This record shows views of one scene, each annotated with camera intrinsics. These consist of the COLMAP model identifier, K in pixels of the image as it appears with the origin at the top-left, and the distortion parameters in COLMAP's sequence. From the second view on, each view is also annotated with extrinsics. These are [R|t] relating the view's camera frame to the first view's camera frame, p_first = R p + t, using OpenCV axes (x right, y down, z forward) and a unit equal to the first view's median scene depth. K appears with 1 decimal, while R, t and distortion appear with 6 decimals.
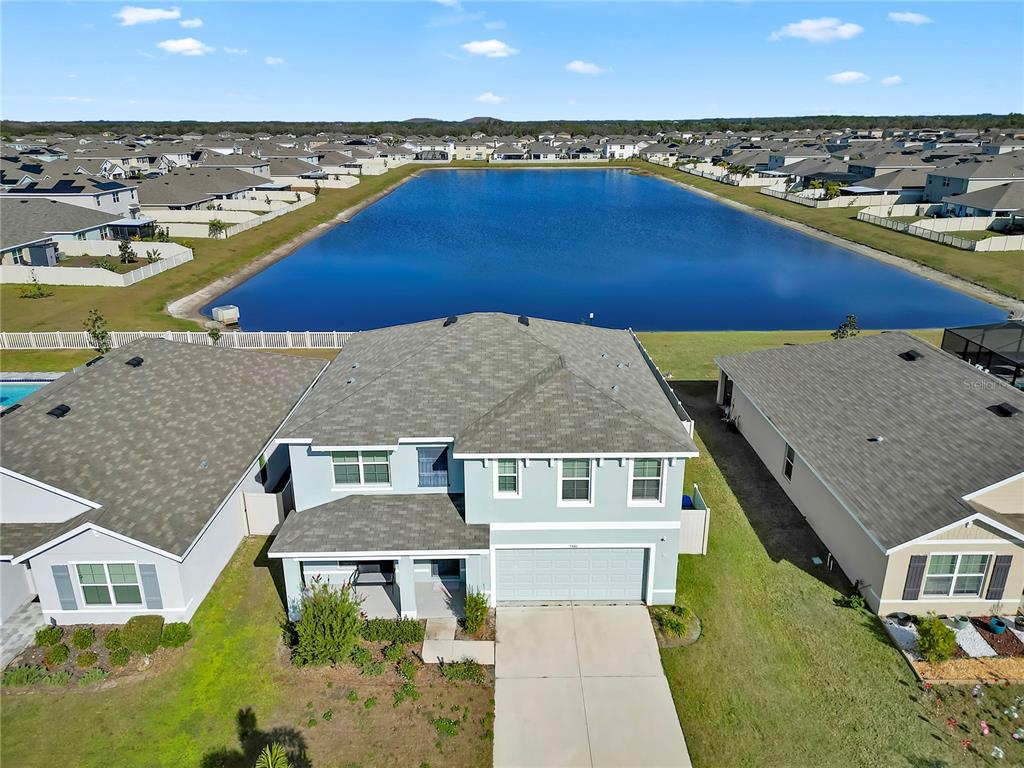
lens RADIAL K [[721.8, 0, 513.5], [0, 721.8, 373.3], [0, 0, 1]] dist [0.056814, -0.049110]
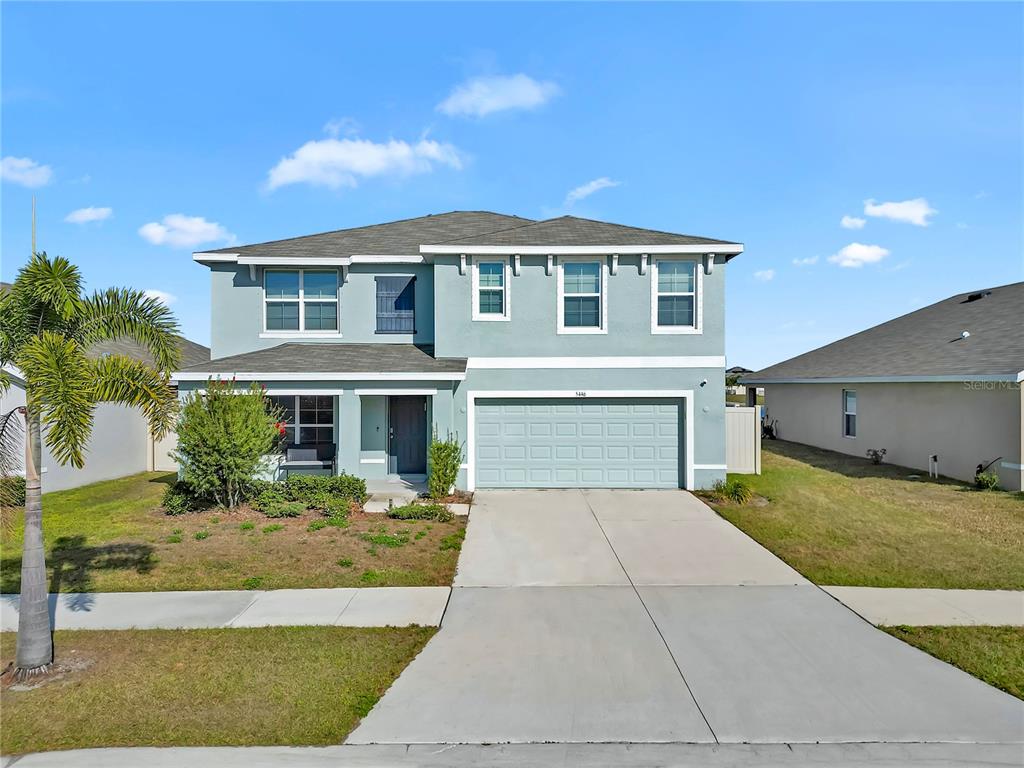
lens RADIAL K [[721.8, 0, 509.8], [0, 721.8, 388.8], [0, 0, 1]] dist [0.056814, -0.049110]
pose [[0.999991, 0.001795, -0.003725, 0.013174], [-0.002899, 0.946689, -0.322135, 0.455495], [0.002948, 0.322143, 0.946686, 0.298795]]
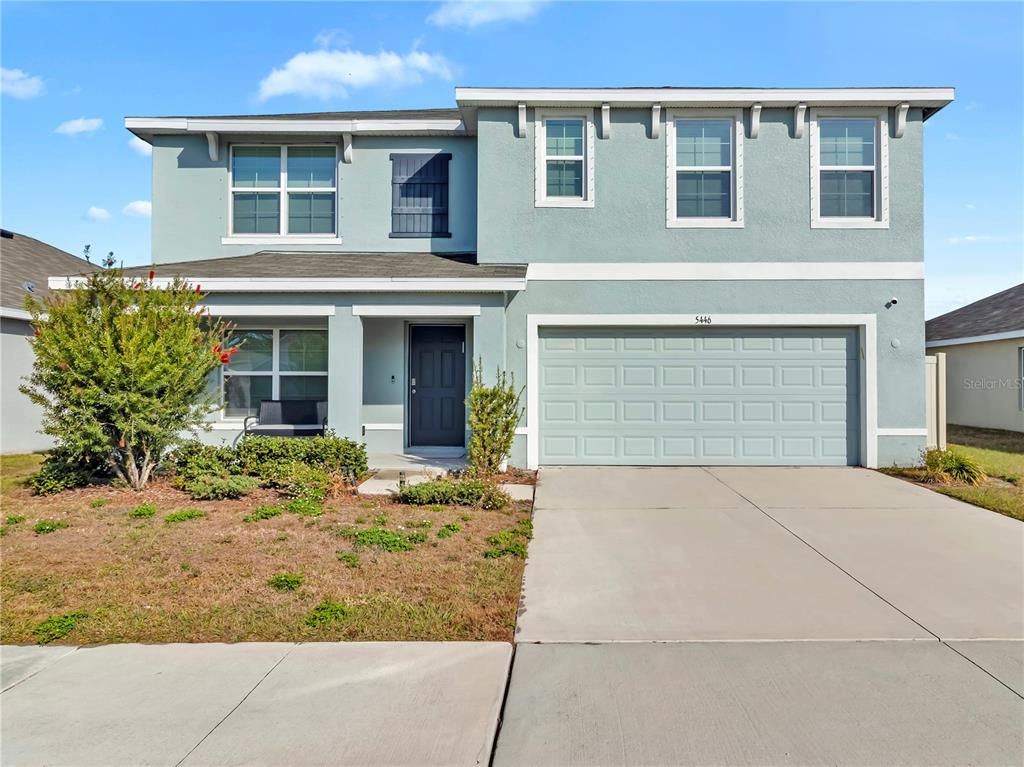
lens RADIAL K [[741.2, 0, 546.0], [0, 741.2, 389.6], [0, 0, 1]] dist [-0.023059, 0.023380]
pose [[0.999836, 0.004472, -0.017571, -0.011069], [-0.010027, 0.943800, -0.330365, 0.430148], [0.015107, 0.330487, 0.943690, 0.540965]]
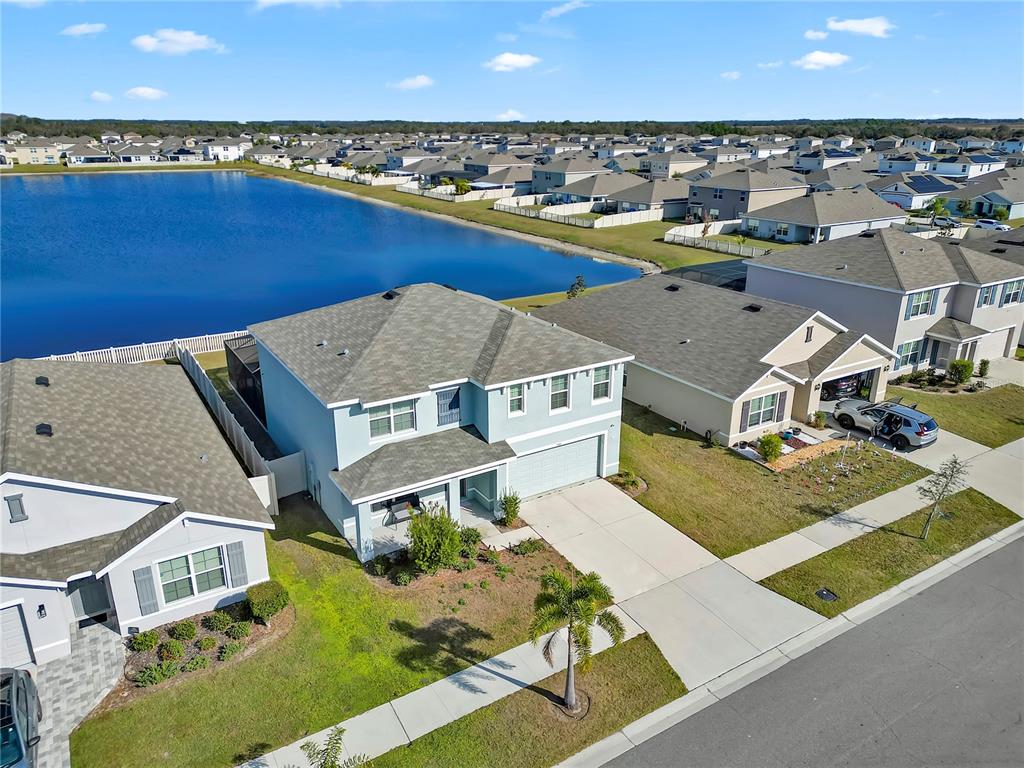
lens RADIAL K [[721.8, 0, 516.3], [0, 721.8, 374.2], [0, 0, 1]] dist [0.056814, -0.049110]
pose [[0.854840, -0.162266, 0.492868, -0.594351], [0.163231, 0.985718, 0.041416, 0.043789], [-0.492549, 0.045048, 0.869118, -0.107547]]
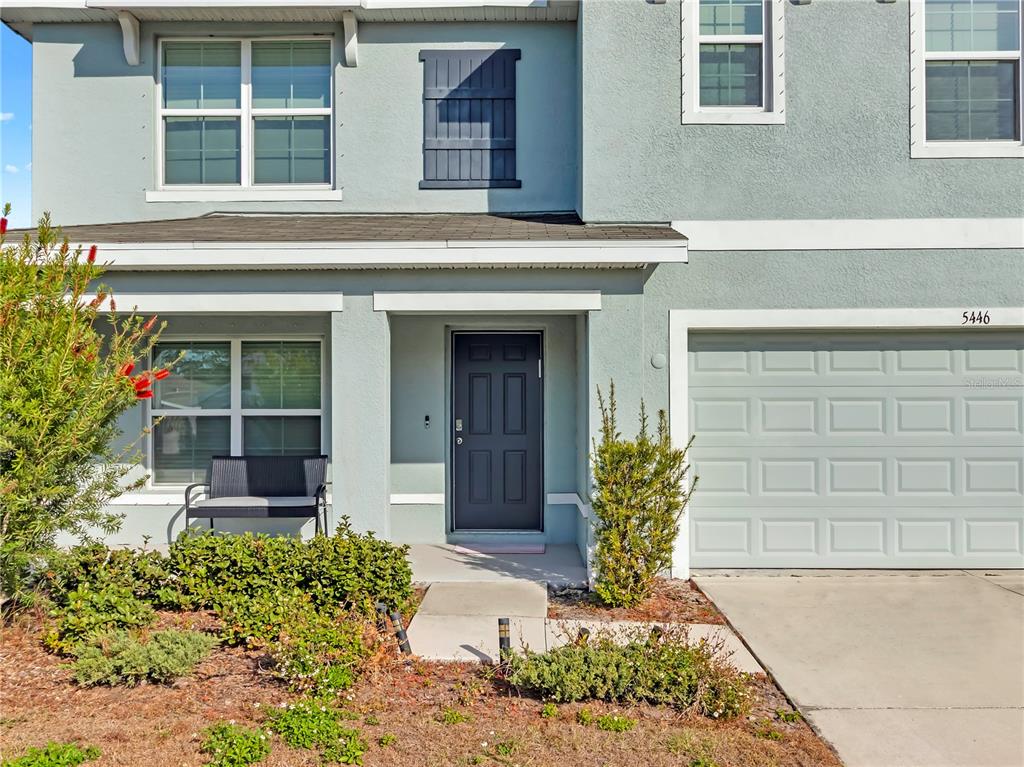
lens RADIAL K [[840.2, 0, 514.1], [0, 840.2, 430.4], [0, 0, 1]] dist [-0.010223, 0.016453]
pose [[0.999378, 0.001670, -0.035231, -0.077771], [-0.012856, 0.947401, -0.319790, 0.371124], [0.032844, 0.320043, 0.946833, 0.689103]]
